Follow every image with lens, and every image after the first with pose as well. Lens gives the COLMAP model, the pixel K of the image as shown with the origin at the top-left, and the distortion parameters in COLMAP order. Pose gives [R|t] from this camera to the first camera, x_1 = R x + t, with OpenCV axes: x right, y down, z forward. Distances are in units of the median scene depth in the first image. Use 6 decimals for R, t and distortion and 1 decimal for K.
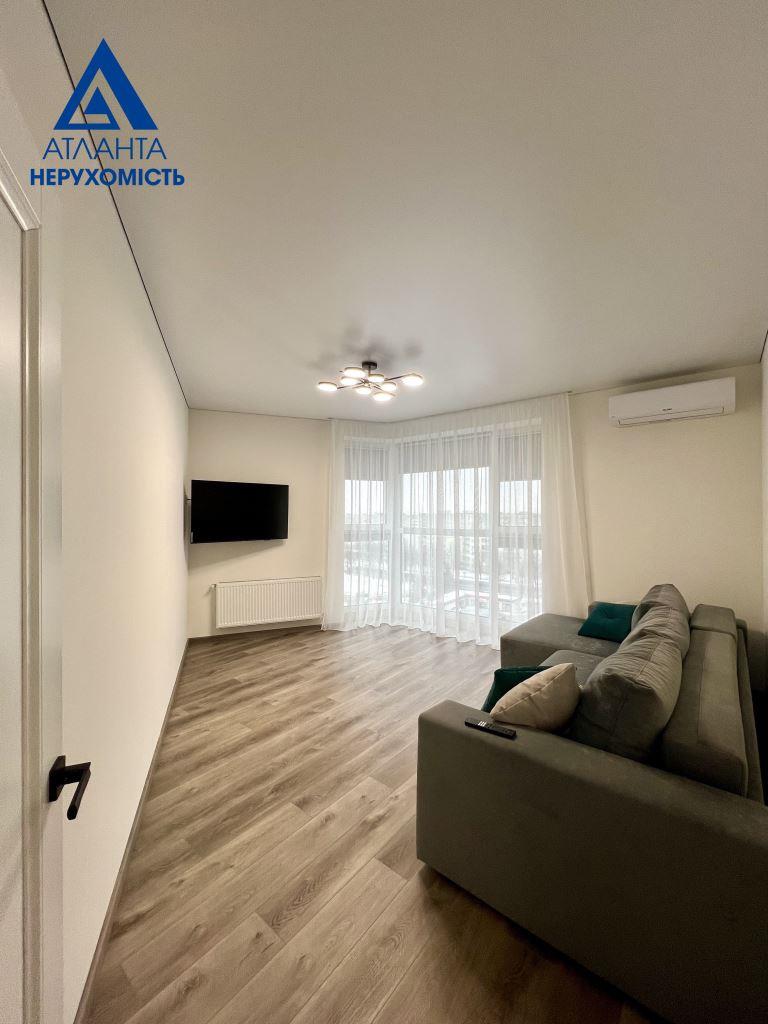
lens RADIAL K [[411.8, 0, 384.1], [0, 411.8, 513.9], [0, 0, 1]] dist [-0.000899, -0.000204]
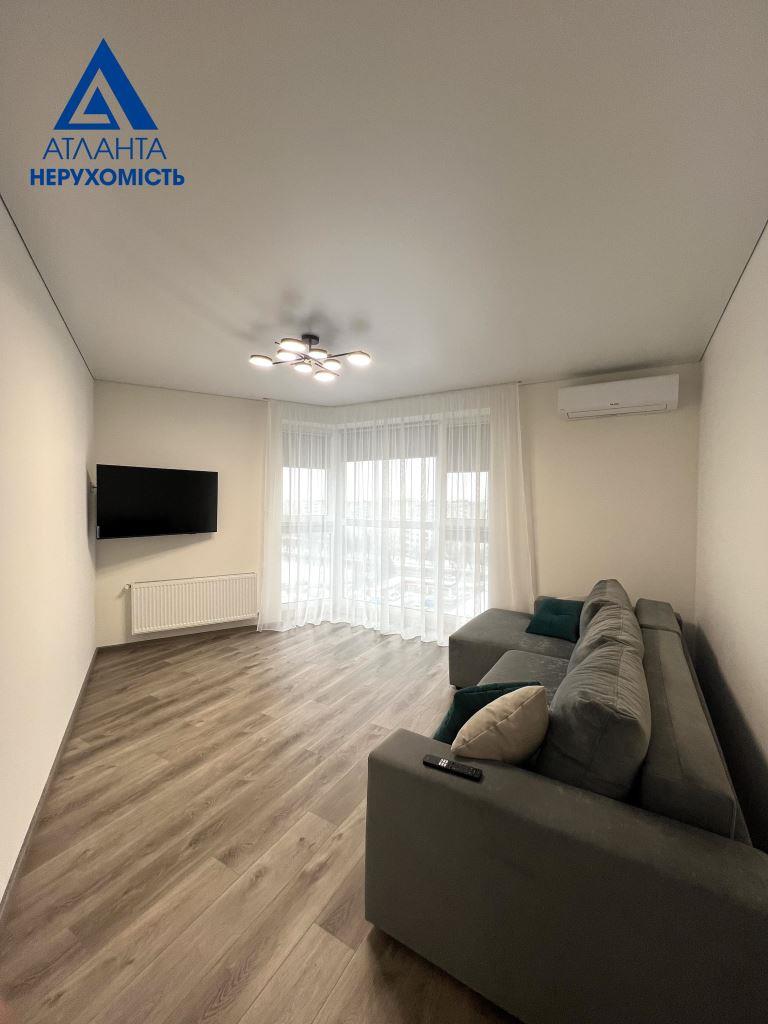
lens RADIAL K [[411.8, 0, 385.3], [0, 411.8, 510.9], [0, 0, 1]] dist [-0.000899, -0.000204]
pose [[0.989303, 0.004252, 0.145813, -0.004070], [-0.008009, 0.999651, 0.025189, -0.018045], [-0.145655, -0.026087, 0.988992, 0.100233]]
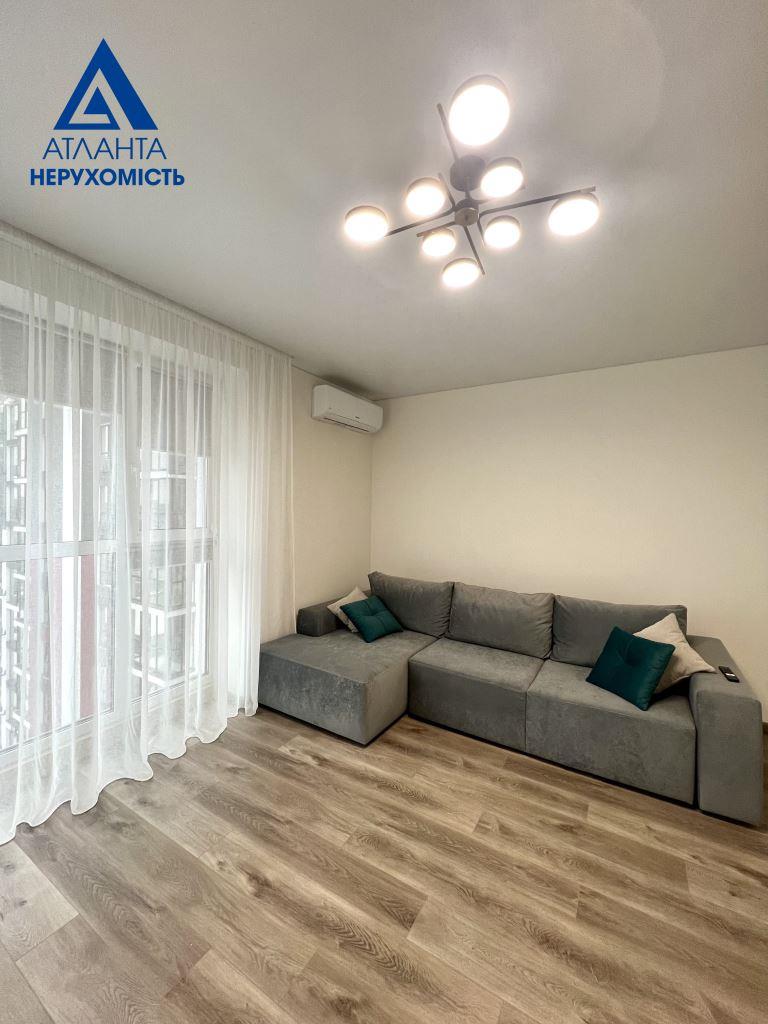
lens RADIAL K [[411.8, 0, 385.6], [0, 411.8, 511.0], [0, 0, 1]] dist [-0.000899, -0.000204]
pose [[-0.143532, -0.004652, 0.989635, -0.498943], [-0.011955, 0.999924, 0.002967, -0.000337], [-0.989573, -0.011405, -0.143577, 1.251549]]
